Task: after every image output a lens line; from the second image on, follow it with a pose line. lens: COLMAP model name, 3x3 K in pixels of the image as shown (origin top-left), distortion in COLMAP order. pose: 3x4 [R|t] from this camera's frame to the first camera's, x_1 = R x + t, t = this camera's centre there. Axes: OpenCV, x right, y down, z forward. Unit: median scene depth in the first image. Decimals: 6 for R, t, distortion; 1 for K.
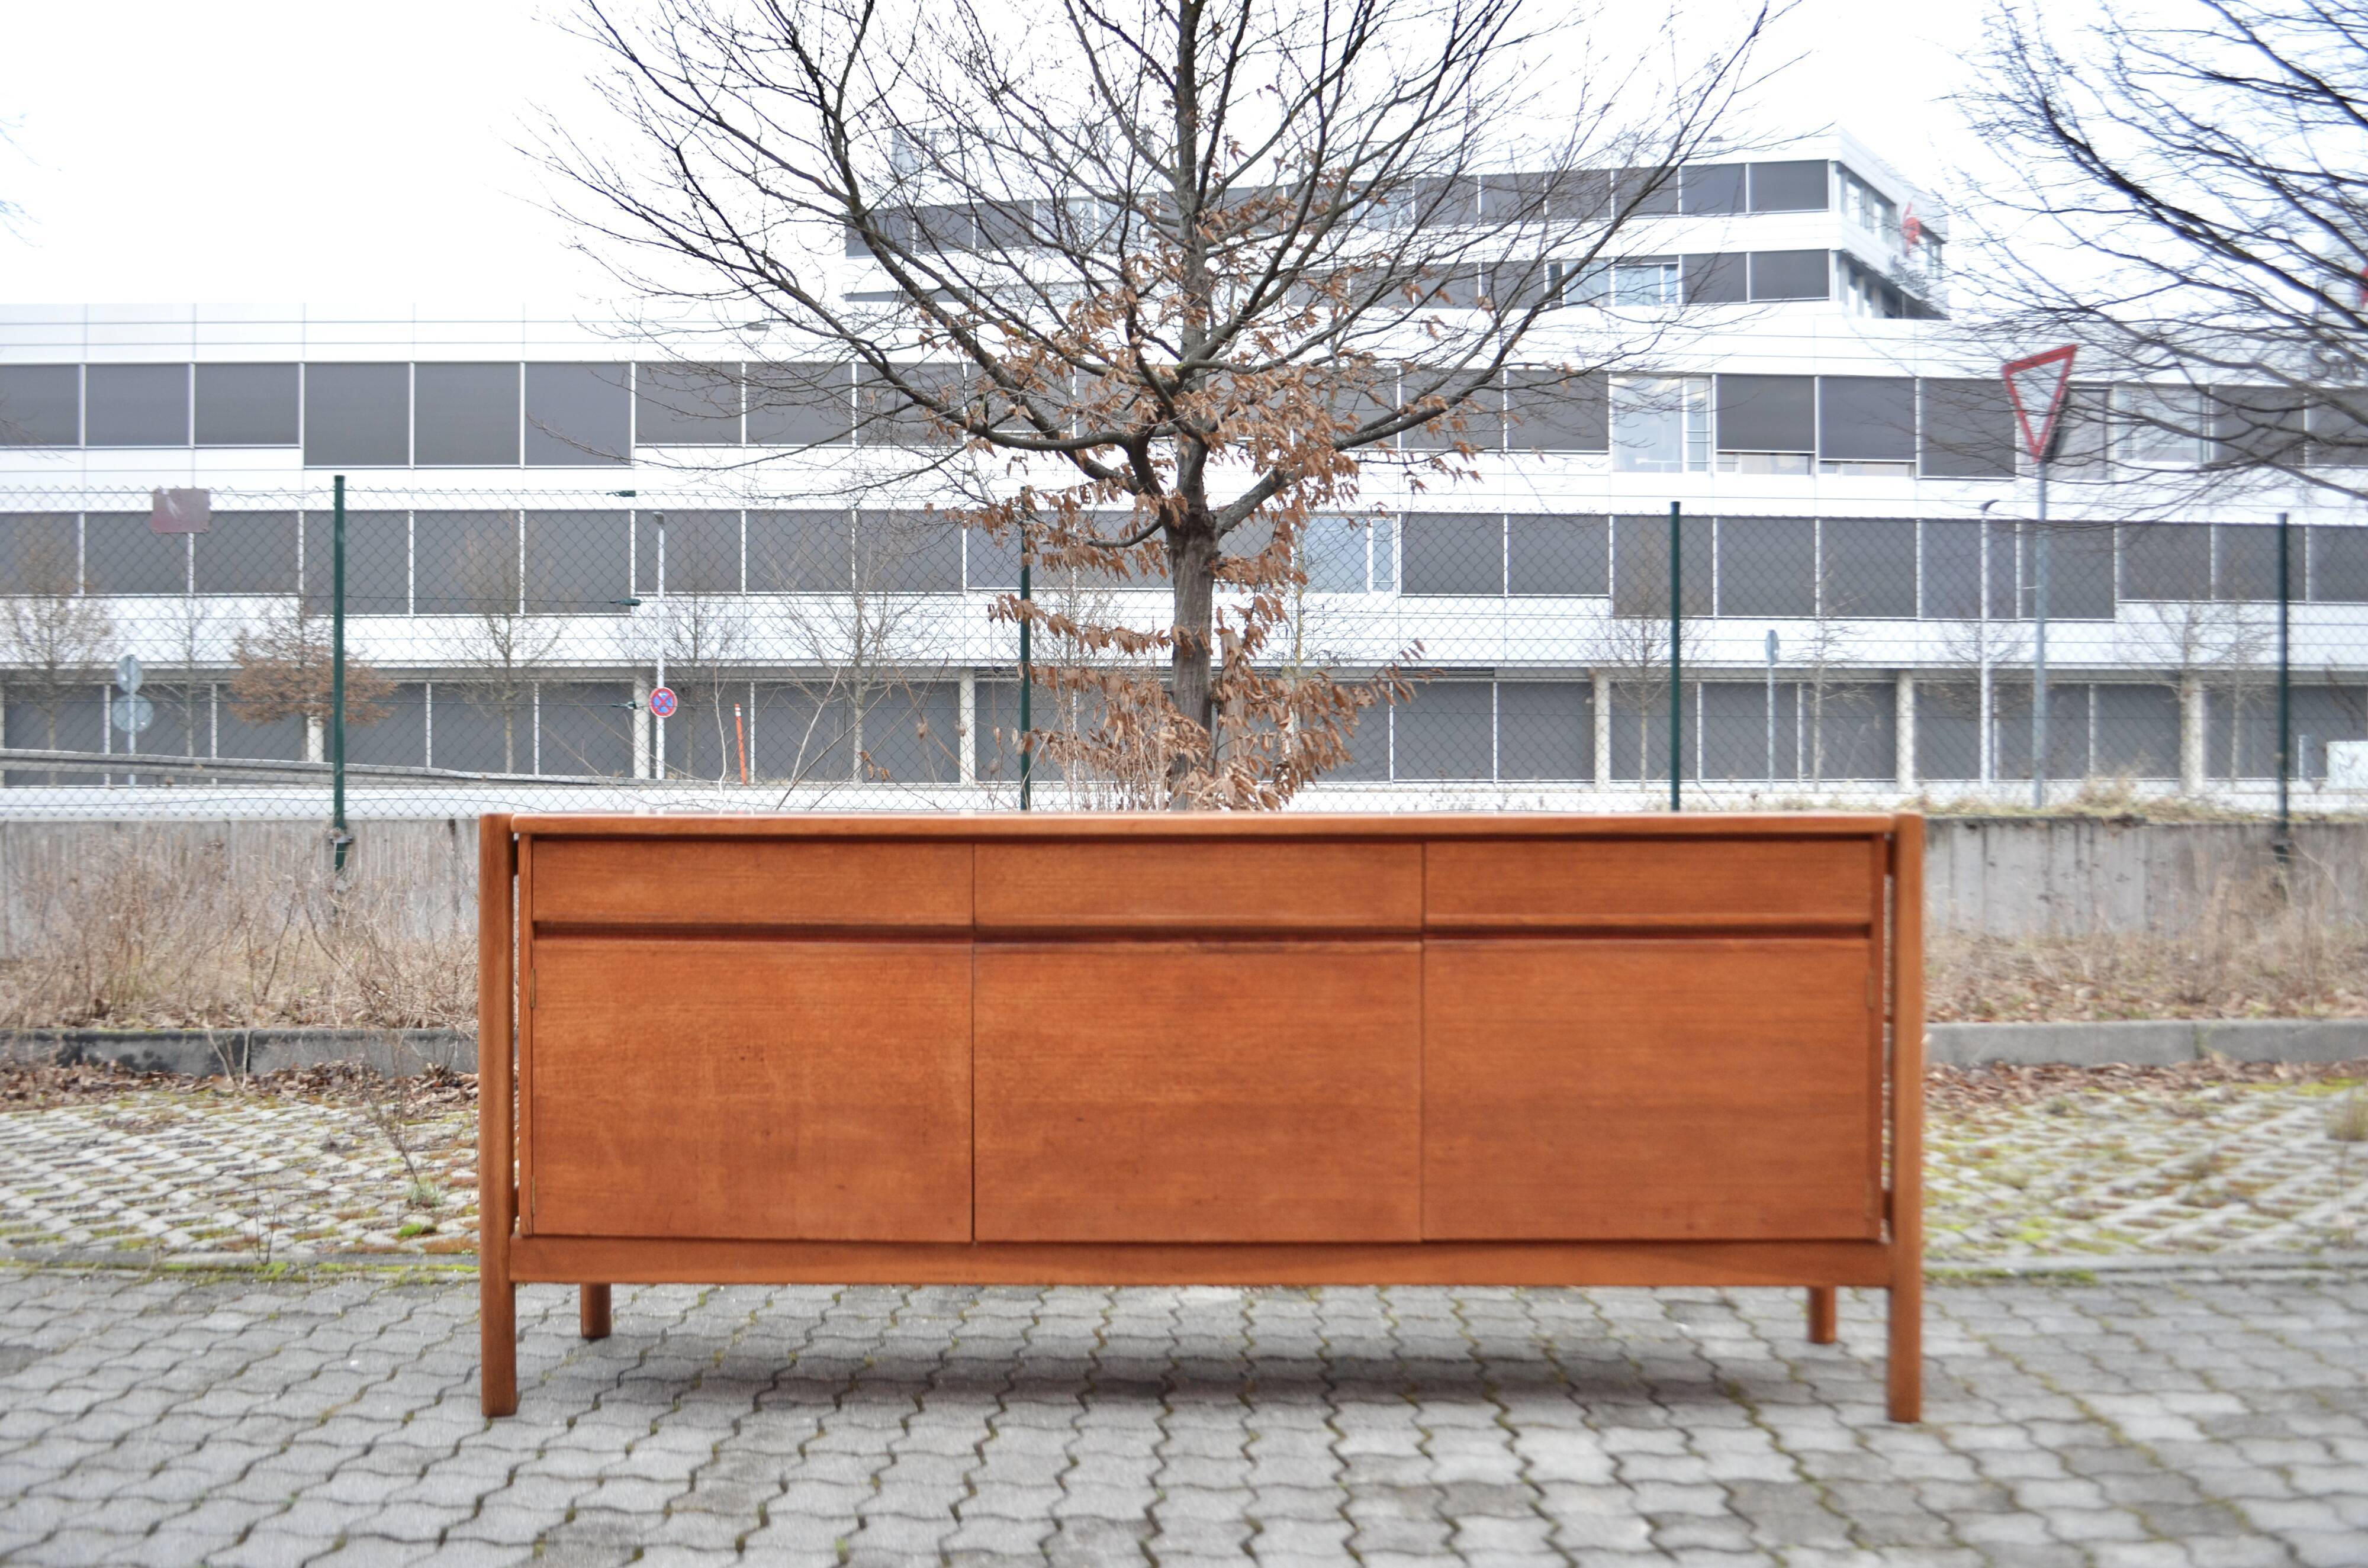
lens RADIAL K [[2048.0, 0, 1182.0], [0, 2048.0, 794.1], [0, 0, 1]] dist [-0.080824, 0.013275]
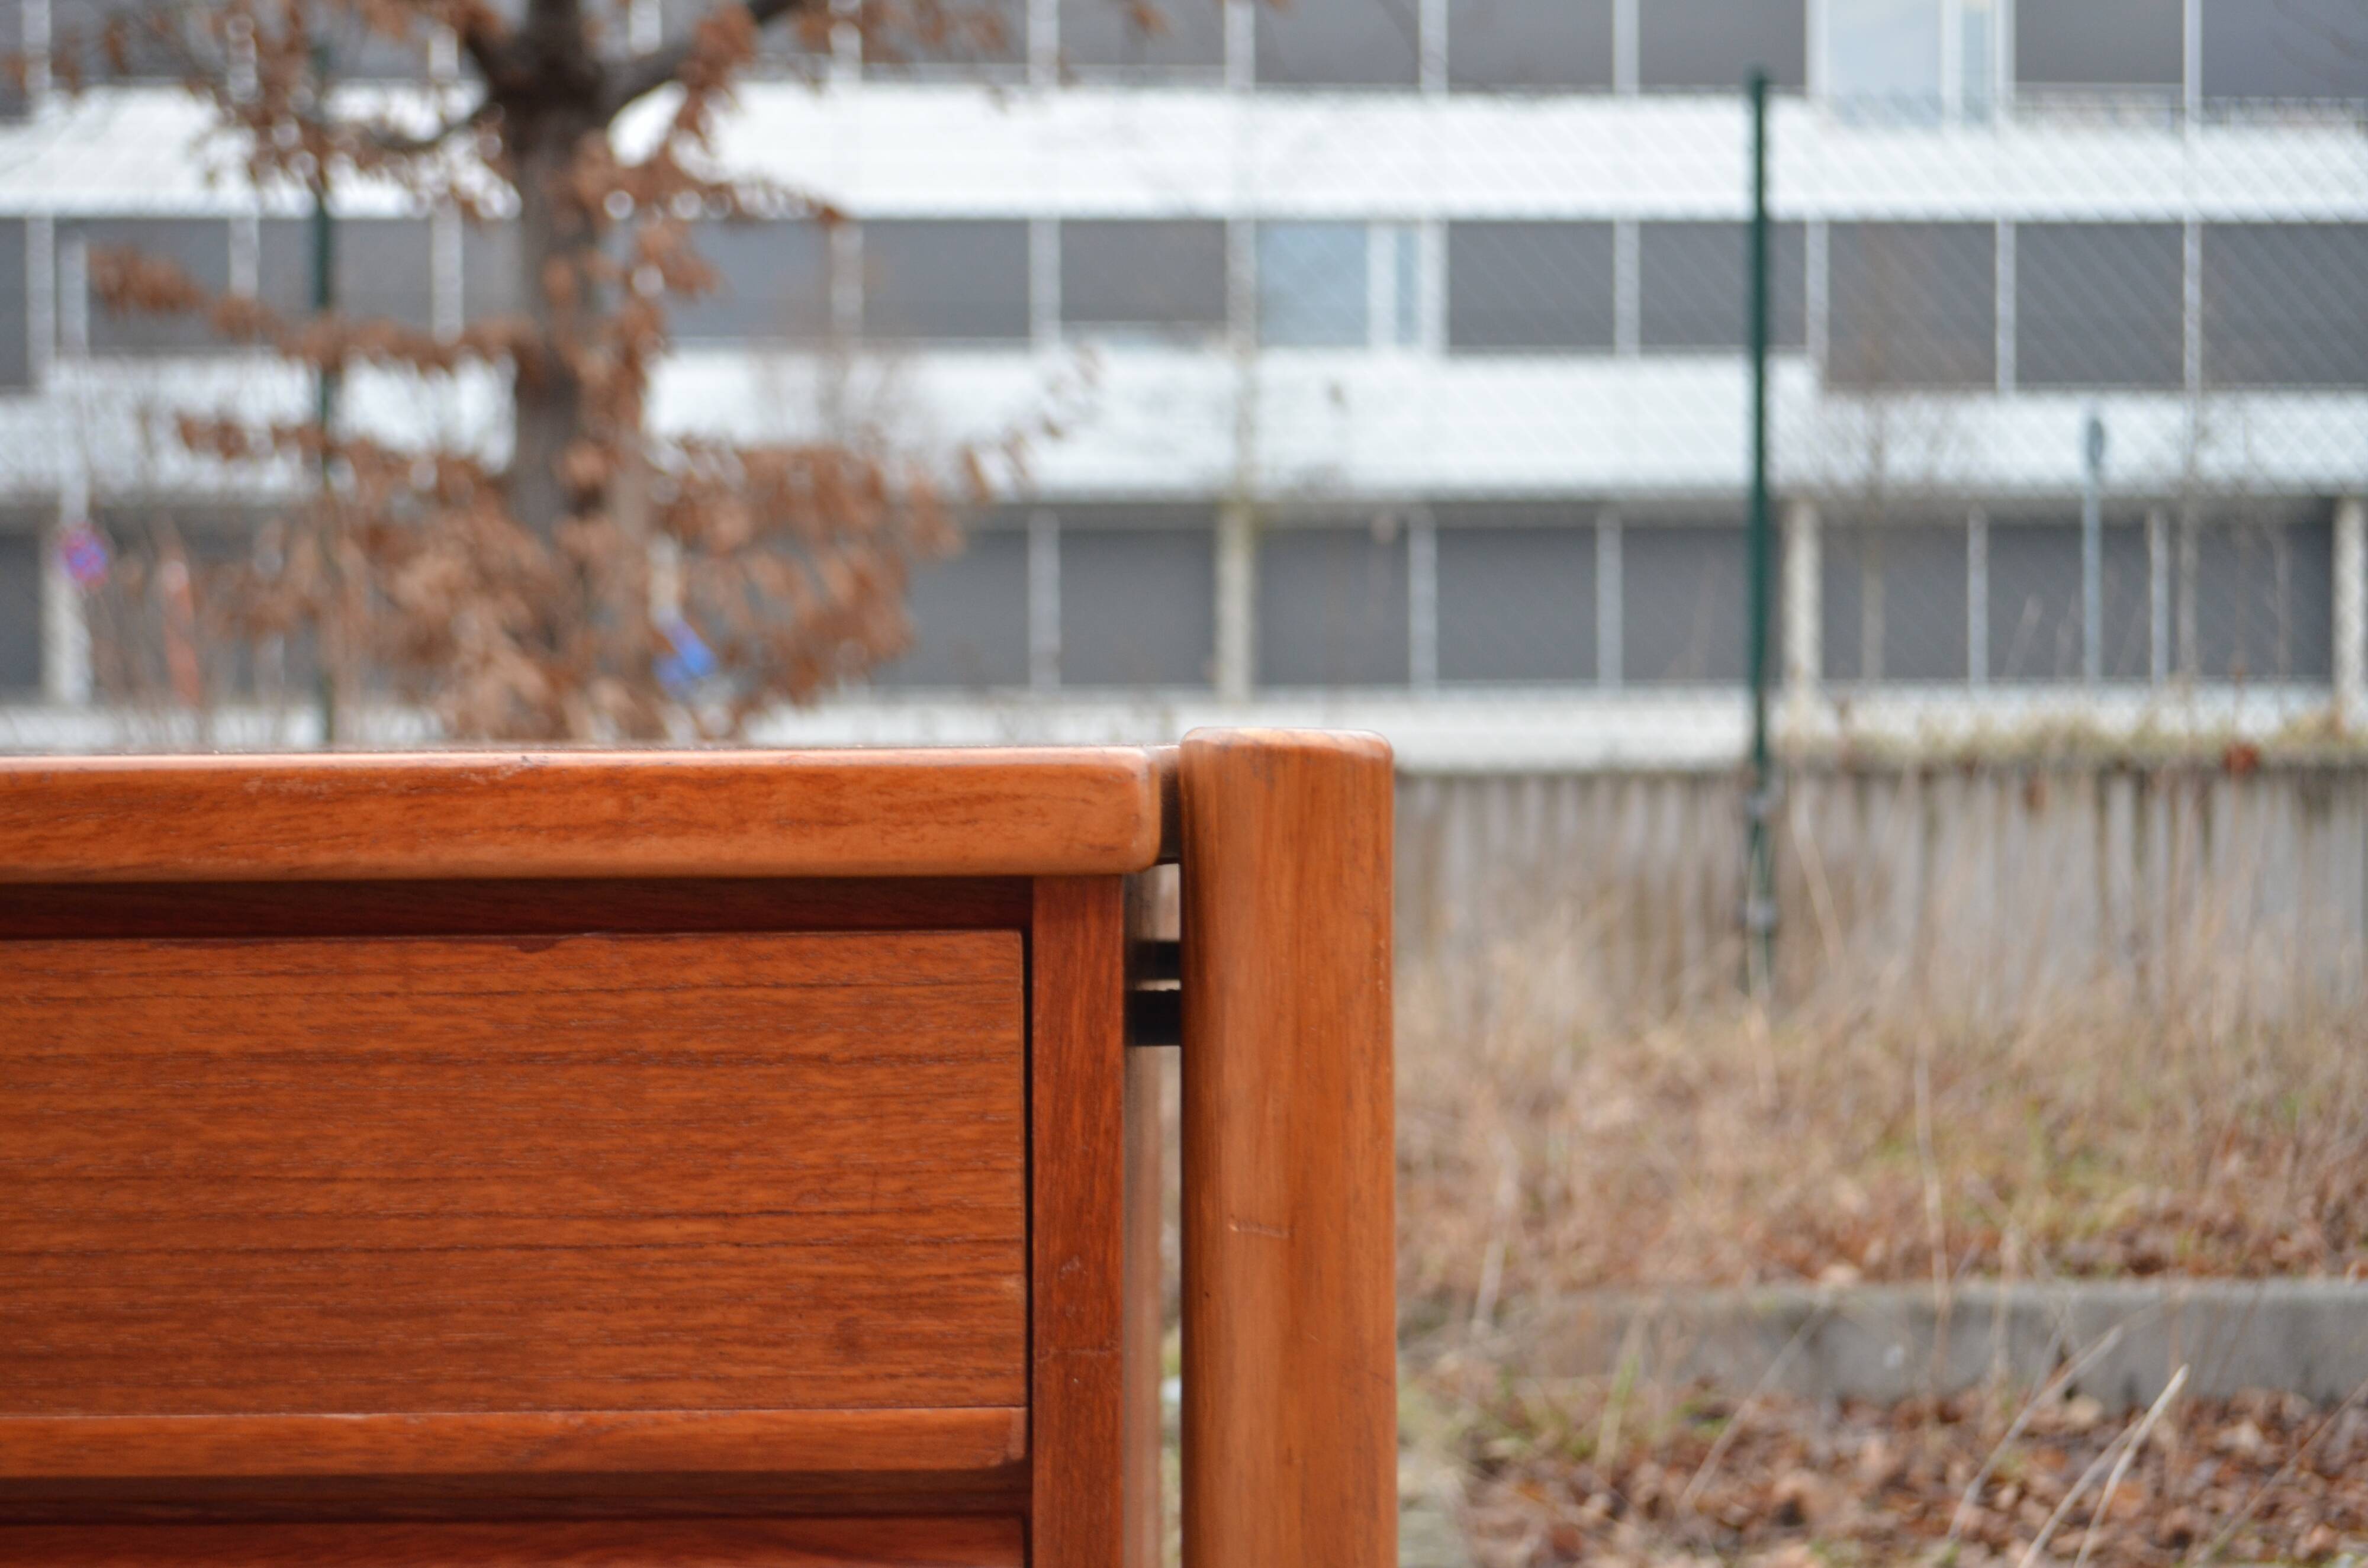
lens RADIAL K [[3514.8, 0, 1179.1], [0, 3514.8, 799.1], [0, 0, 1]] dist [-0.006339, 0.000000]
pose [[0.999832, -0.008246, 0.016366, 0.340820], [0.007903, 0.999751, 0.020856, 0.008142], [-0.016534, -0.020723, 0.999649, 0.722881]]
